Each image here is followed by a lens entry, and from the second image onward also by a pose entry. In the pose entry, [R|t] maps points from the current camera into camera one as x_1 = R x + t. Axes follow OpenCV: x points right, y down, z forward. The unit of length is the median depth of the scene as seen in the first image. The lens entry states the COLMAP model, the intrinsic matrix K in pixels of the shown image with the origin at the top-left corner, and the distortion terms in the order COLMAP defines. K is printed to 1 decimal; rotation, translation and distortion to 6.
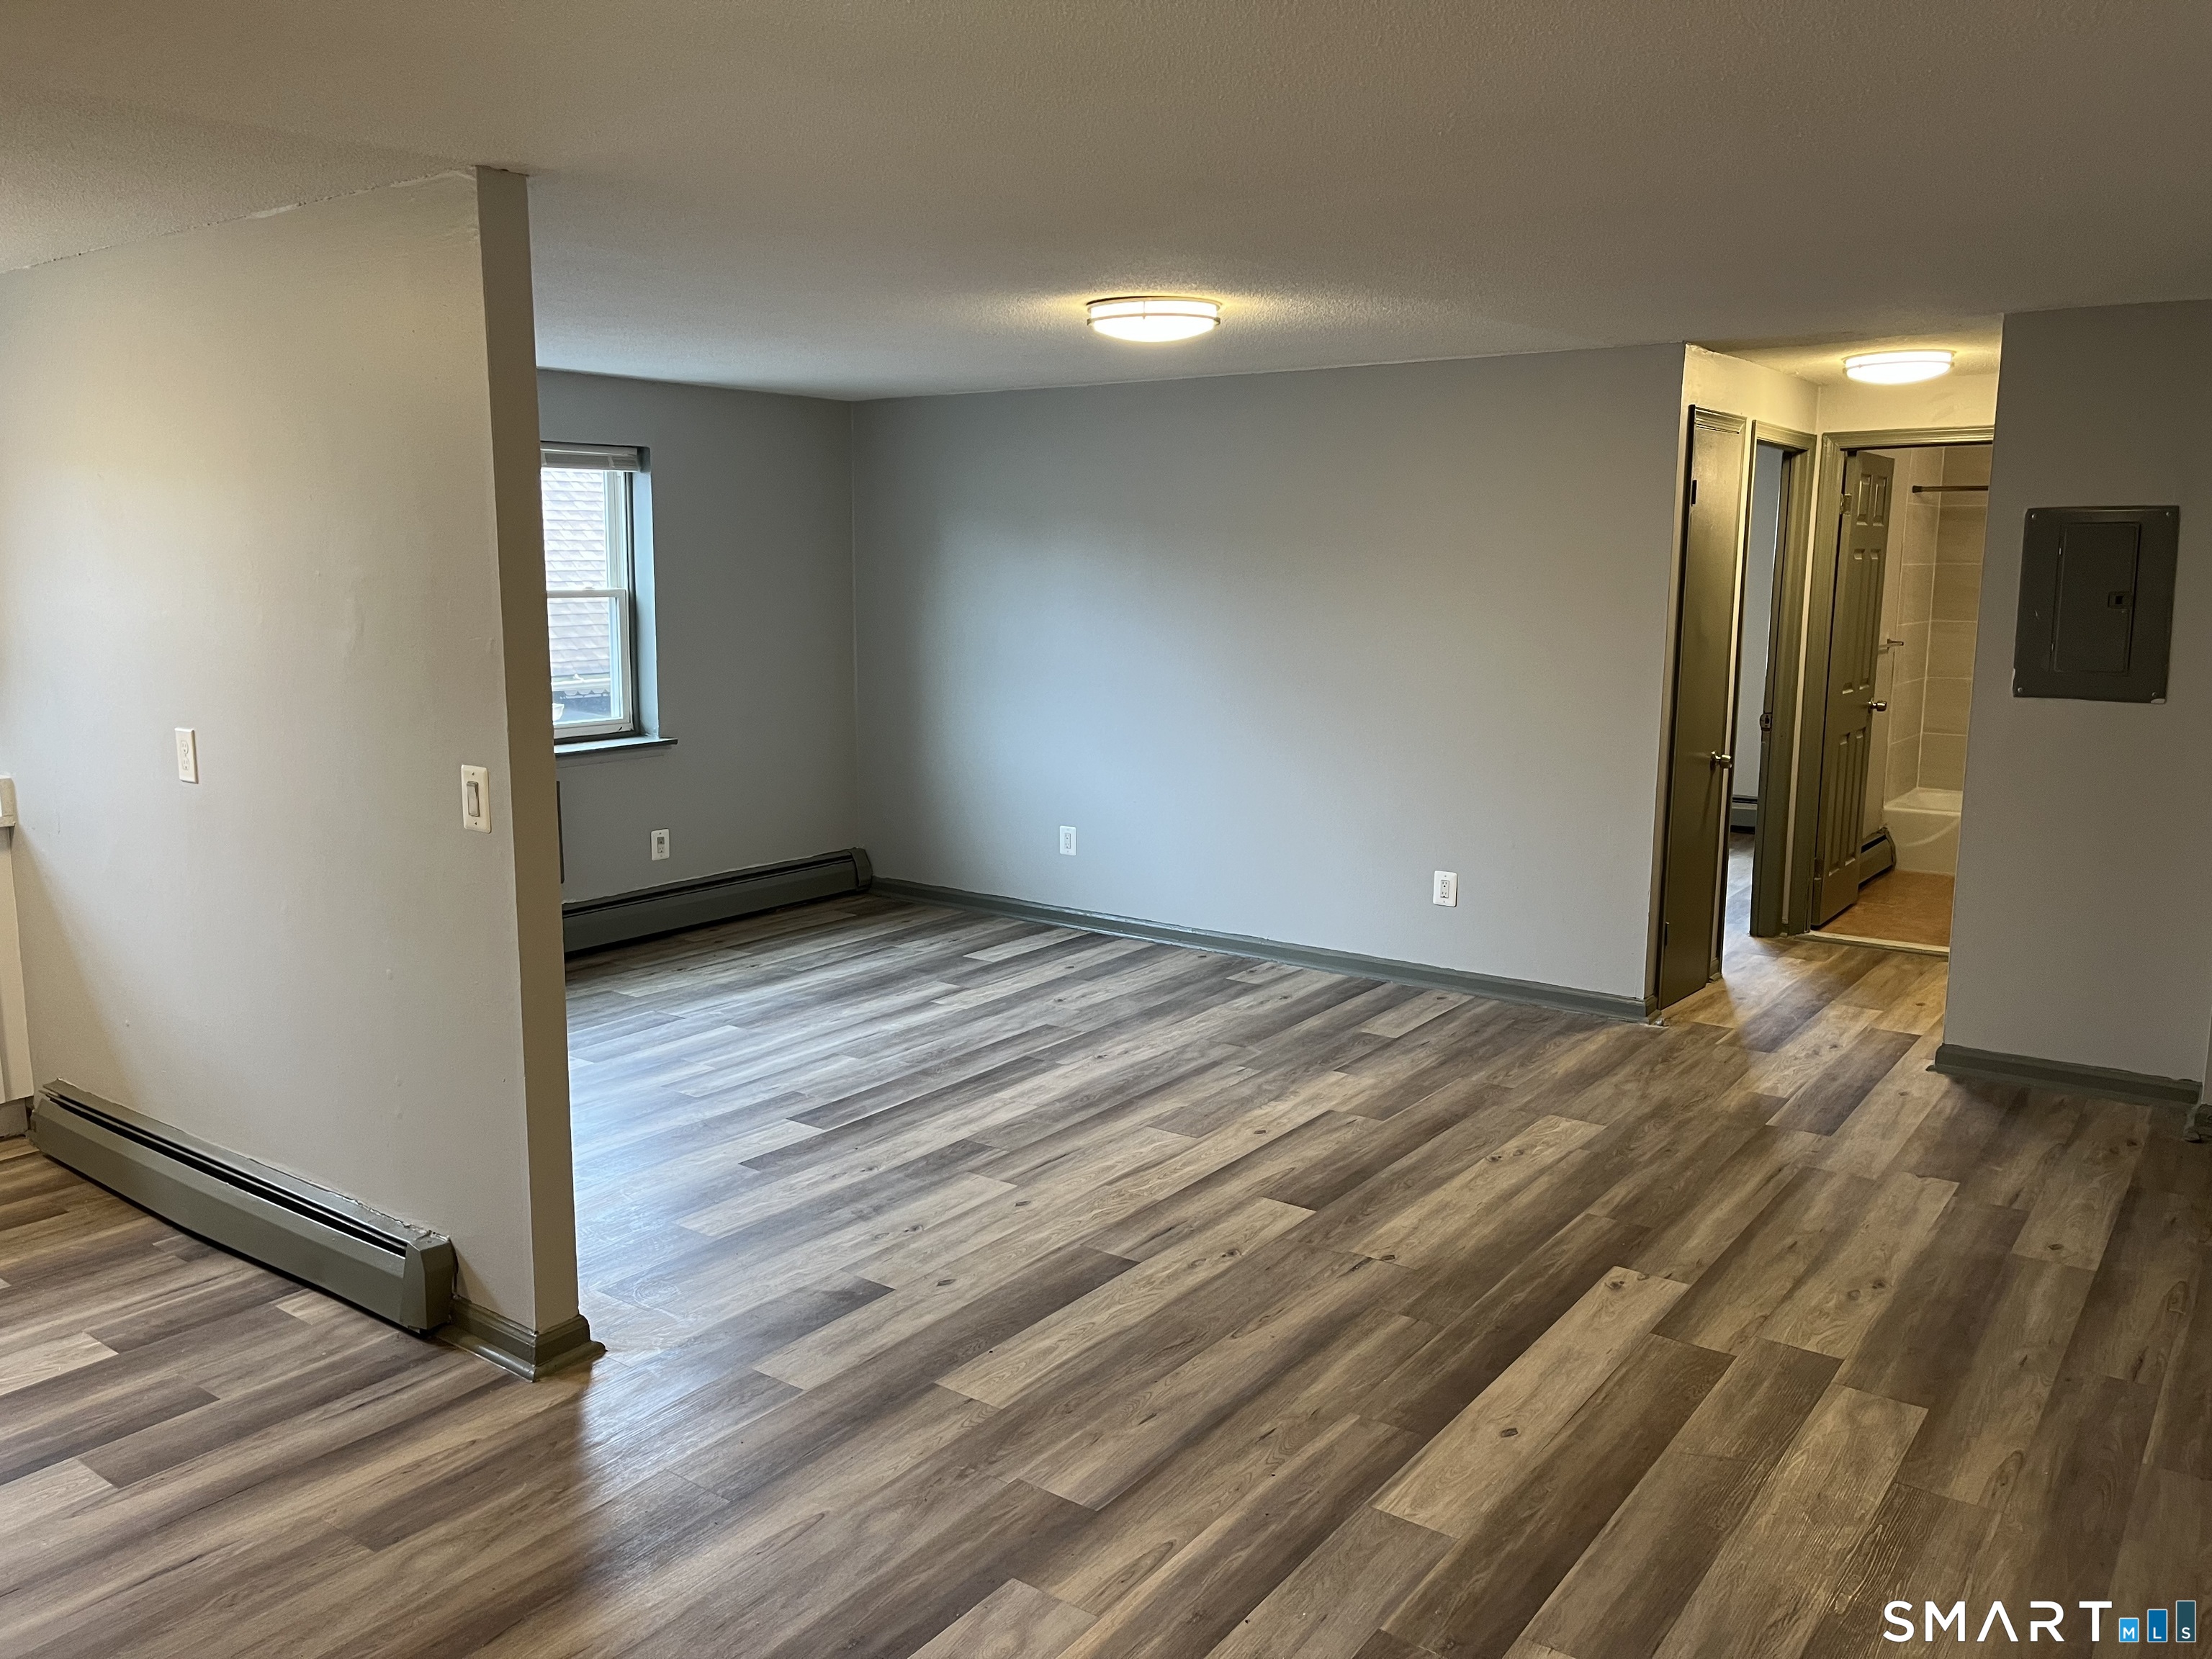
lens RADIAL K [[1677.8, 0, 1119.4], [0, 1677.8, 822.4], [0, 0, 1]] dist [0.081223, -0.100877]
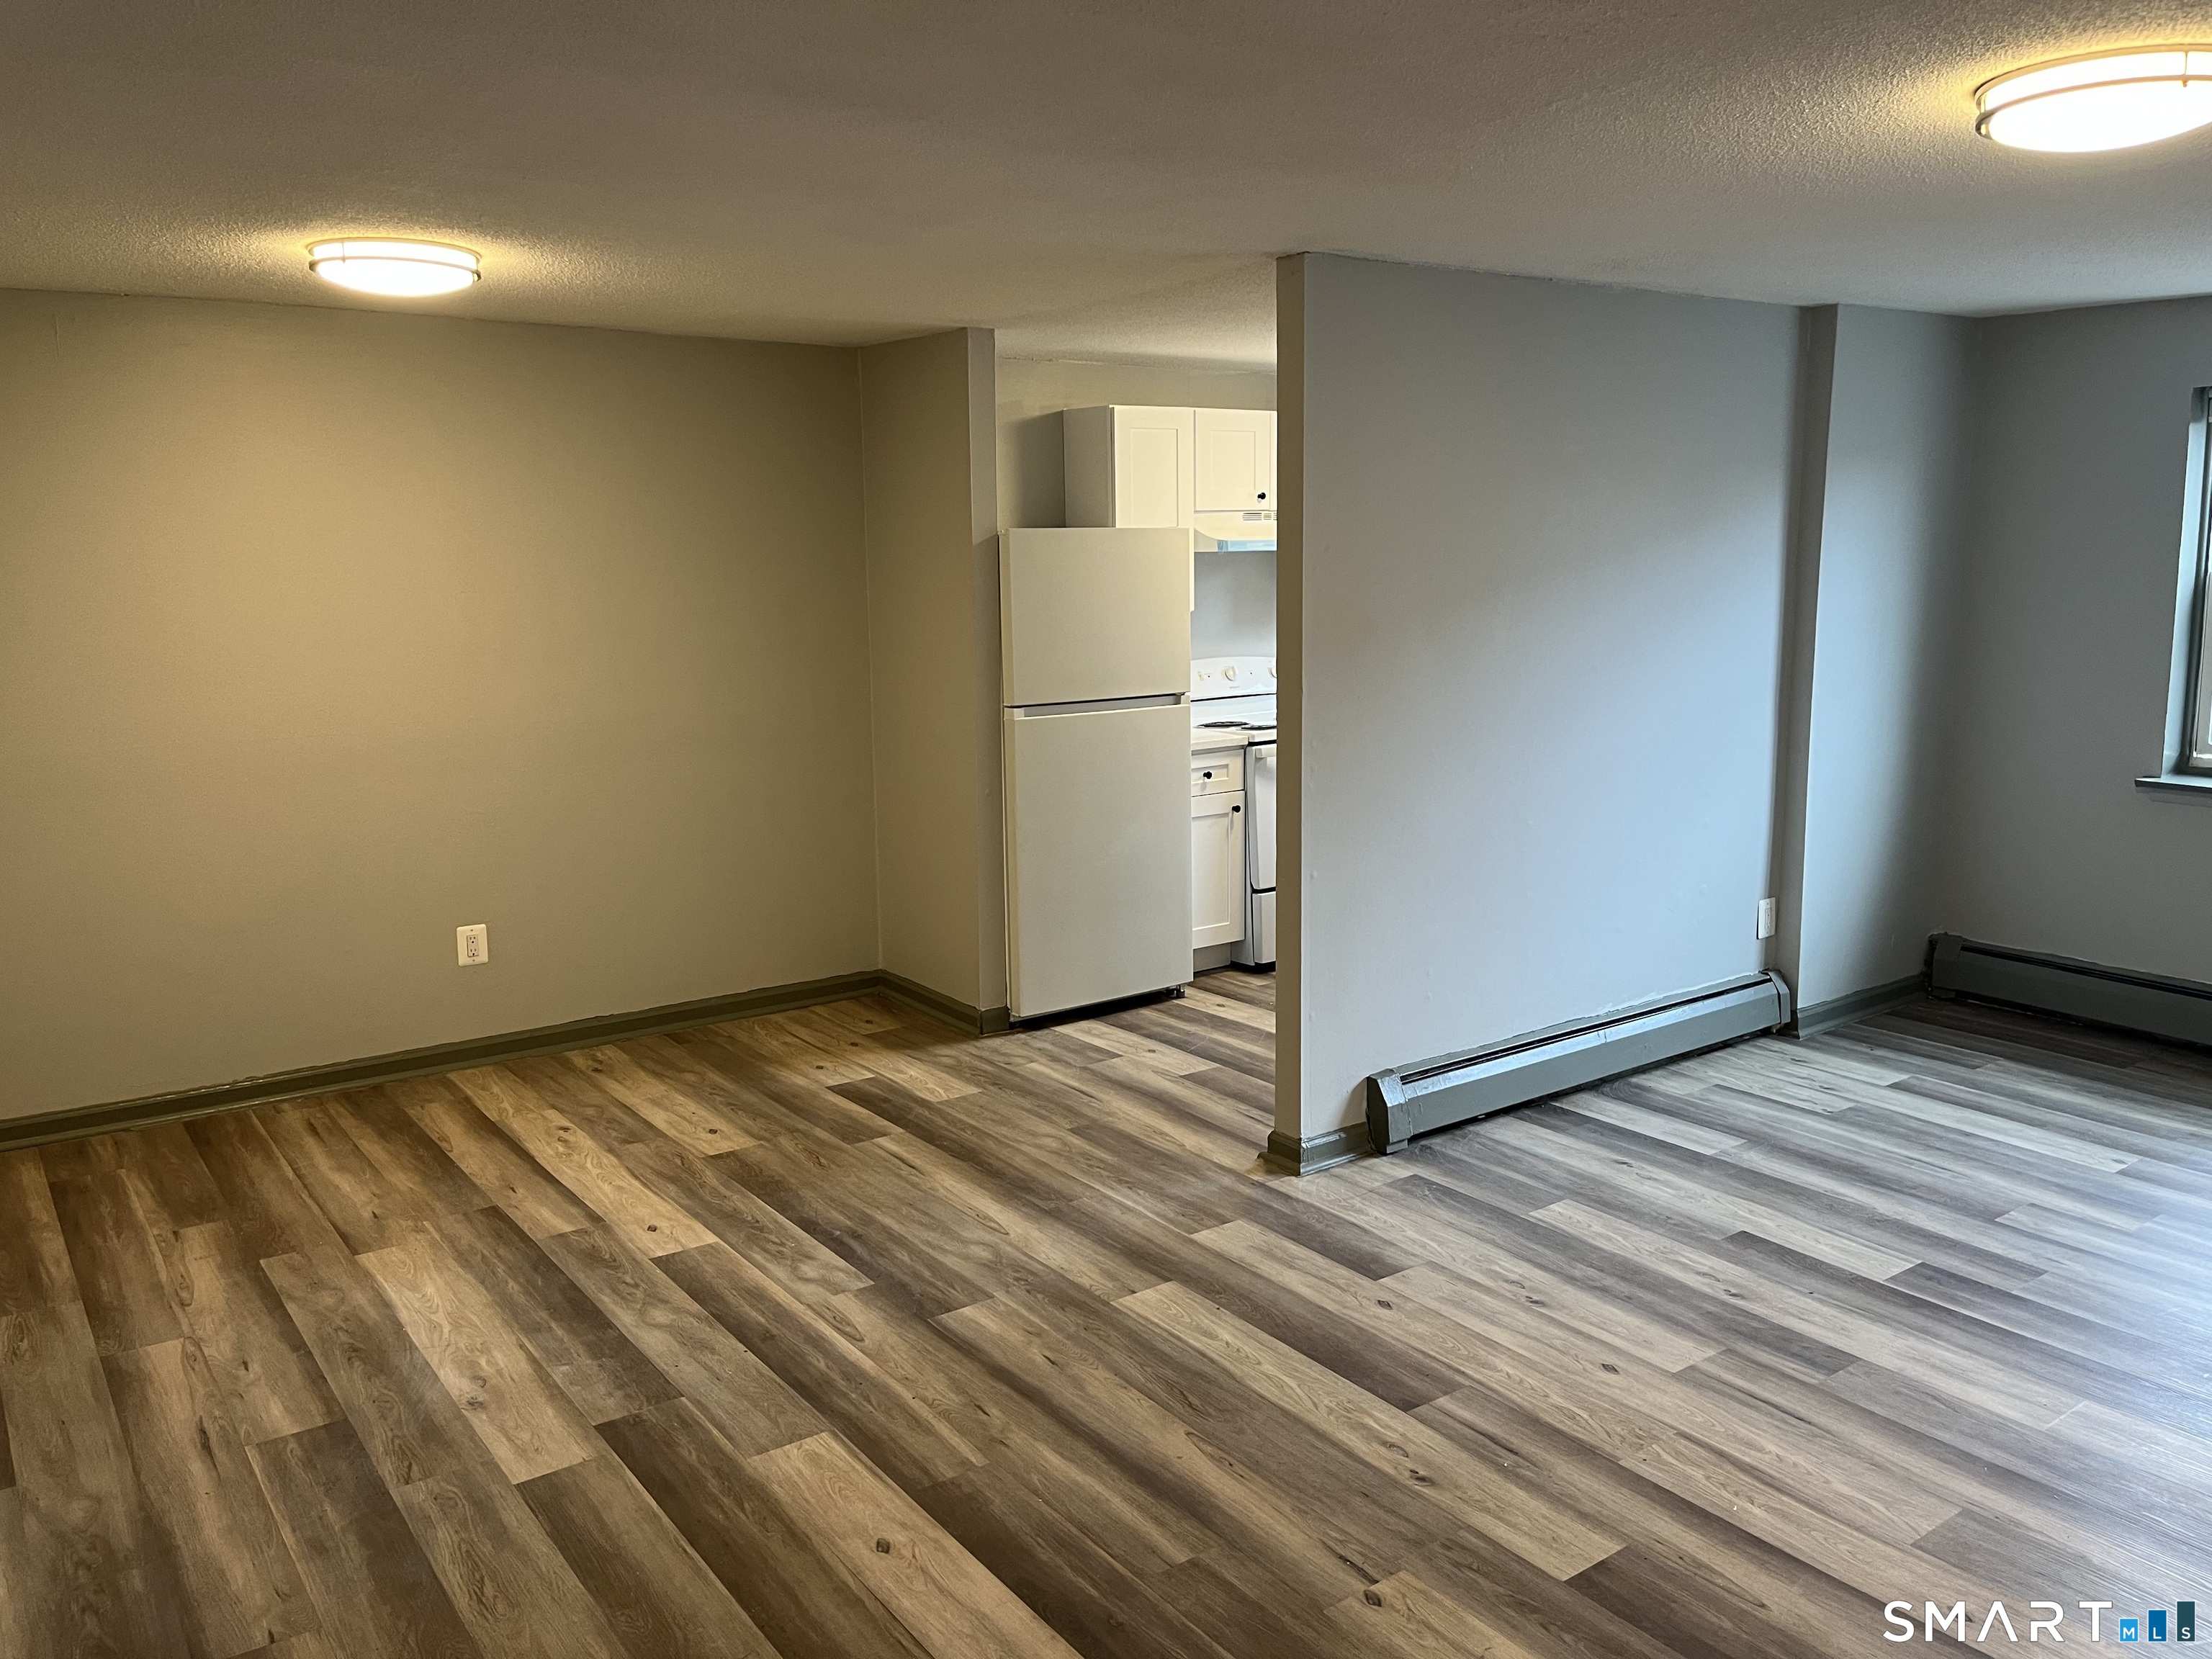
lens RADIAL K [[1677.8, 0, 1119.4], [0, 1677.8, 822.4], [0, 0, 1]] dist [0.081223, -0.100877]
pose [[-0.304305, 0.159744, -0.939085, 0.706795], [-0.139385, 0.967761, 0.209789, -0.152062], [0.942322, 0.194734, -0.272228, 0.942960]]
